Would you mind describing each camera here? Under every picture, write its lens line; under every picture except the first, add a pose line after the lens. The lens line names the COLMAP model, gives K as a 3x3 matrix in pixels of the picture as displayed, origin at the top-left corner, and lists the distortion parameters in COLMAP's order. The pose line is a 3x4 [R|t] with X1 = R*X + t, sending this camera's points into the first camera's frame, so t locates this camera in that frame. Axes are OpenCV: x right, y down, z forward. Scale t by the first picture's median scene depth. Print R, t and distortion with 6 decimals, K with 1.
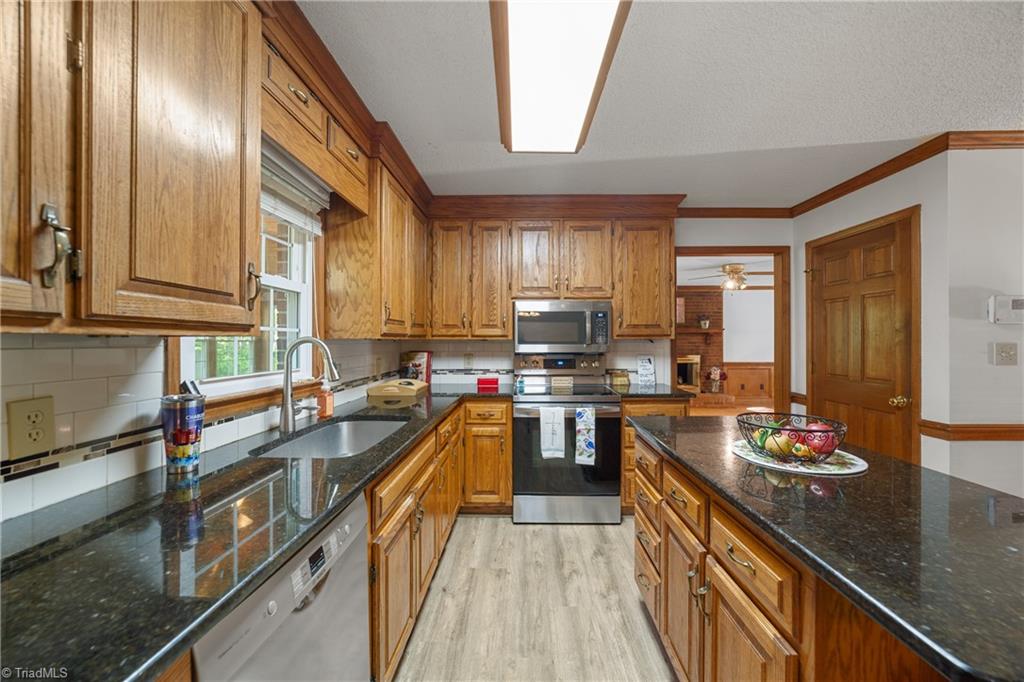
lens RADIAL K [[394.9, 0, 512.0], [0, 394.9, 341.0], [0, 0, 1]] dist [0.008299, 0.000029]
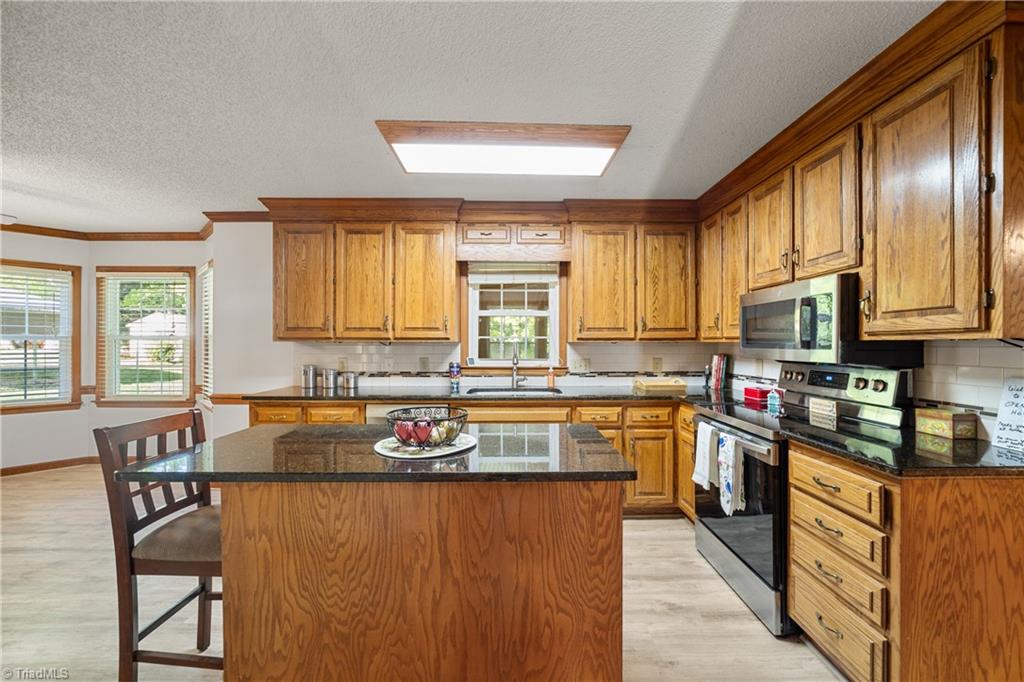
lens RADIAL K [[394.9, 0, 512.0], [0, 394.9, 341.0], [0, 0, 1]] dist [0.008299, 0.000029]
pose [[0.034297, -0.006563, -0.999390, 1.098303], [-0.000115, 0.999978, -0.006571, -0.000282], [0.999412, 0.000340, 0.034295, 0.691246]]
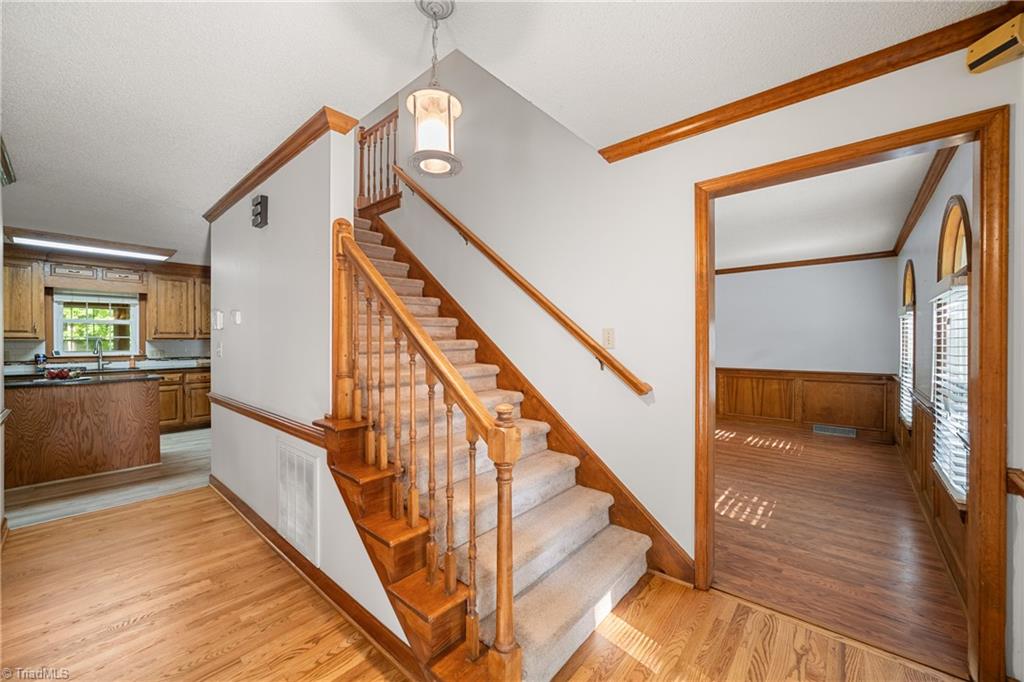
lens RADIAL K [[394.9, 0, 512.0], [0, 394.9, 341.0], [0, 0, 1]] dist [0.008299, 0.000029]
pose [[0.776430, -0.000447, -0.630204, 3.112965], [0.002622, 0.999993, 0.002522, -0.000435], [0.630198, -0.003611, 0.776426, 0.444193]]
